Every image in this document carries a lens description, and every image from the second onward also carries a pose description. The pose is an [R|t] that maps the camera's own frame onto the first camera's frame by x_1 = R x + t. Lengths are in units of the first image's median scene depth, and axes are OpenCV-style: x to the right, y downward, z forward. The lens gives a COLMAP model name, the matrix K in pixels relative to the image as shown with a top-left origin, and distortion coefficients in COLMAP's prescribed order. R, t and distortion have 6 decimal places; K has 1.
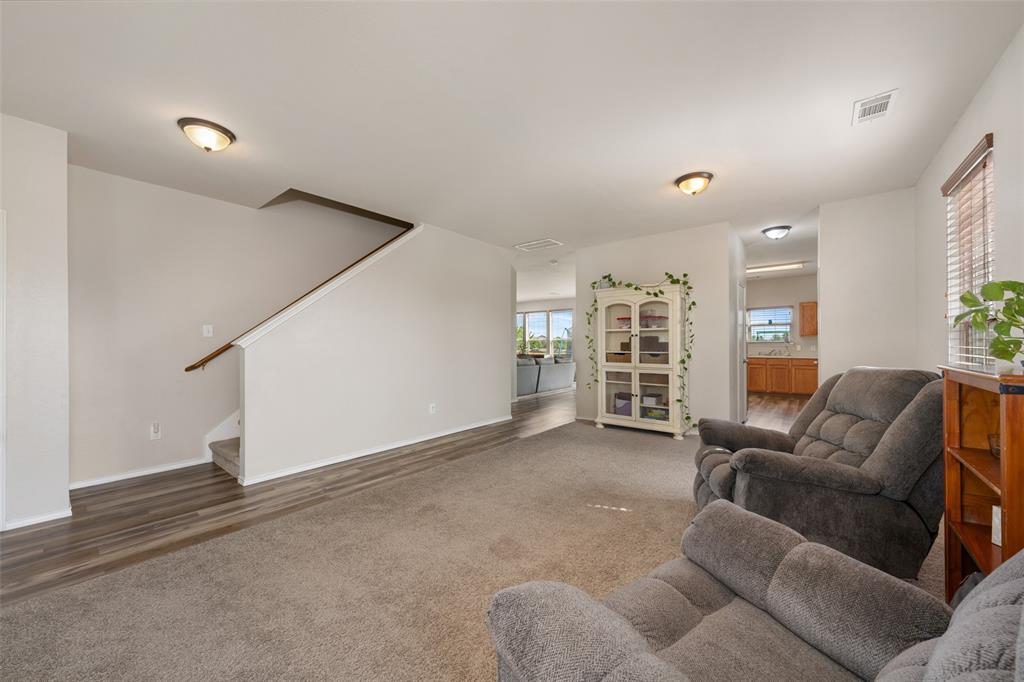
lens RADIAL K [[373.8, 0, 512.0], [0, 373.8, 341.0], [0, 0, 1]] dist [0.000345, 0.000028]
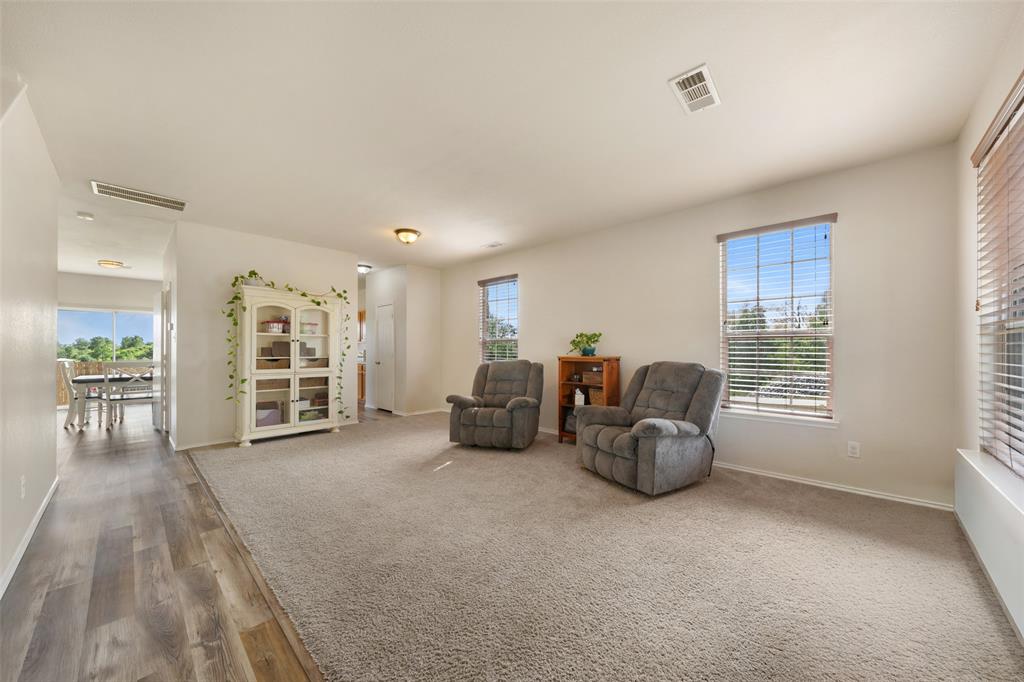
lens RADIAL K [[362.3, 0, 510.2], [0, 362.3, 349.5], [0, 0, 1]] dist [-0.001219, -0.000007]
pose [[0.082521, 0.003643, 0.996583, -0.626600], [-0.010618, 0.999940, -0.002776, 0.005361], [-0.996533, -0.010353, 0.082555, 0.373910]]
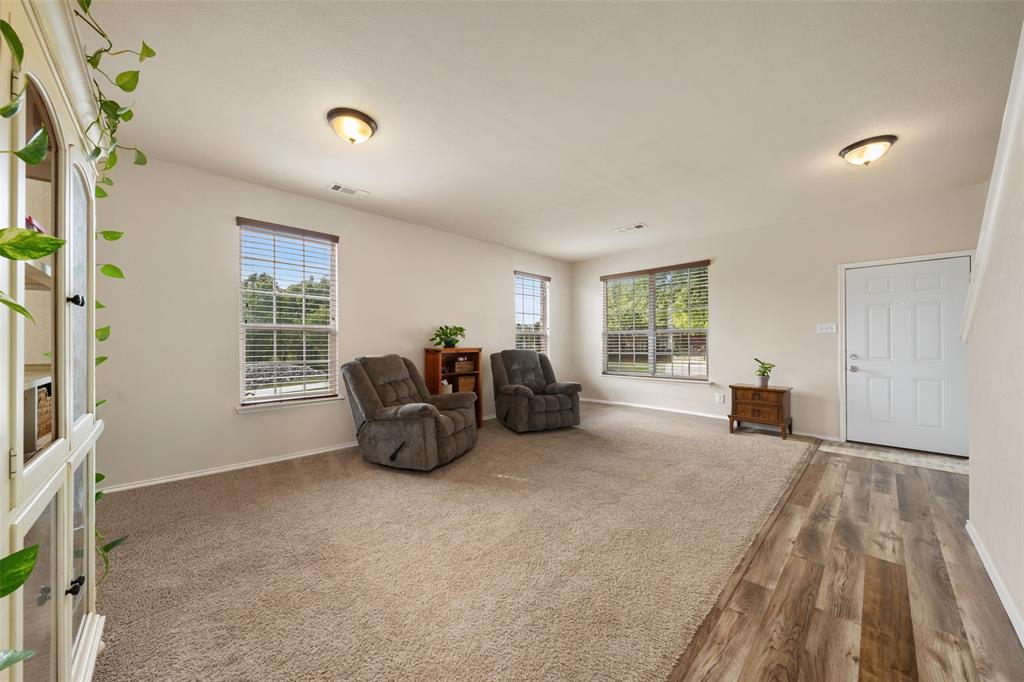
lens RADIAL K [[357.2, 0, 512.0], [0, 357.2, 341.0], [0, 0, 1]] dist [0.000138, -0.000016]
pose [[-0.991987, 0.007263, 0.126128, 0.061360], [0.005787, 0.999910, -0.012065, 0.012304], [-0.126205, -0.011238, -0.991941, 1.246934]]
